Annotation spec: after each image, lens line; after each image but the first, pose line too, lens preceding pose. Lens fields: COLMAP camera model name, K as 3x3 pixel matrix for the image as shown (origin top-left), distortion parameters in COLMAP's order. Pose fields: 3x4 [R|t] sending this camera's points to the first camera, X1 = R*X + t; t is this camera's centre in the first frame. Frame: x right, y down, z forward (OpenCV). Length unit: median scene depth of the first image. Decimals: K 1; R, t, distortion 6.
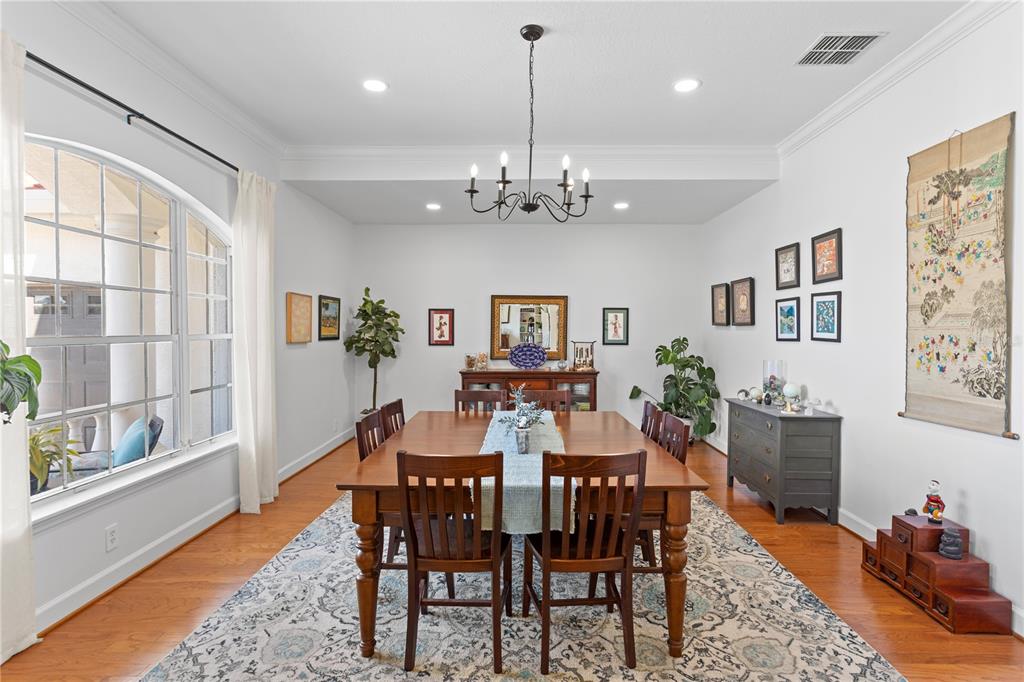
lens RADIAL K [[508.6, 0, 513.7], [0, 508.6, 337.3], [0, 0, 1]] dist [0.000855, 0.000192]
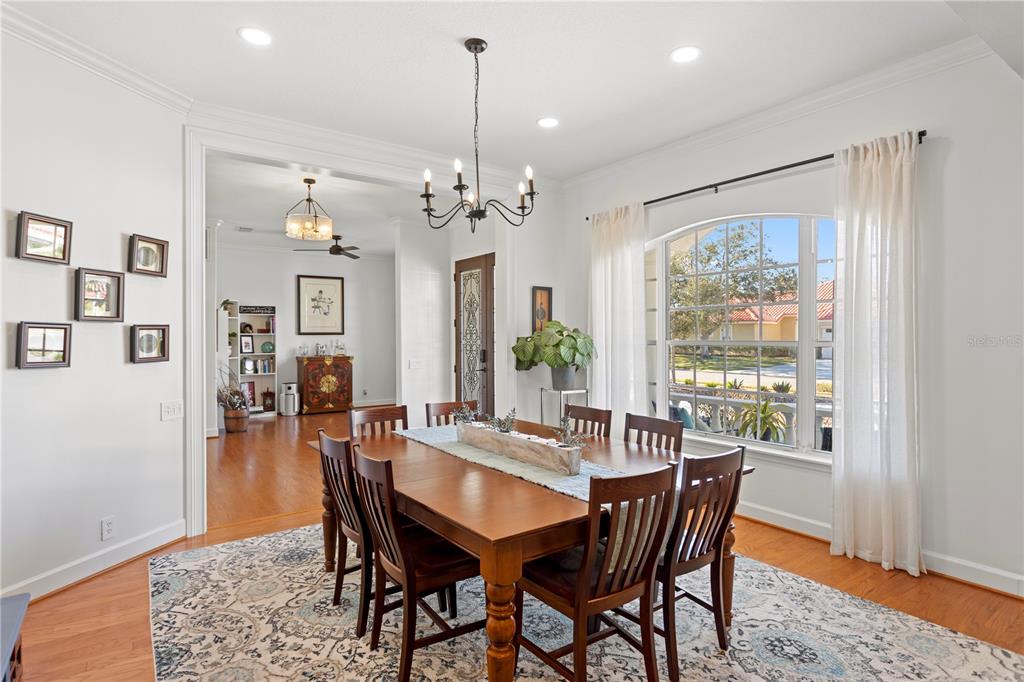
lens RADIAL K [[562.9, 0, 513.7], [0, 562.9, 338.2], [0, 0, 1]] dist [-0.000229, -0.000191]
pose [[-0.804204, -0.004795, -0.594334, 0.726963], [-0.013694, 0.999851, 0.010463, -0.023611], [0.594196, 0.016553, -0.804150, 2.206149]]
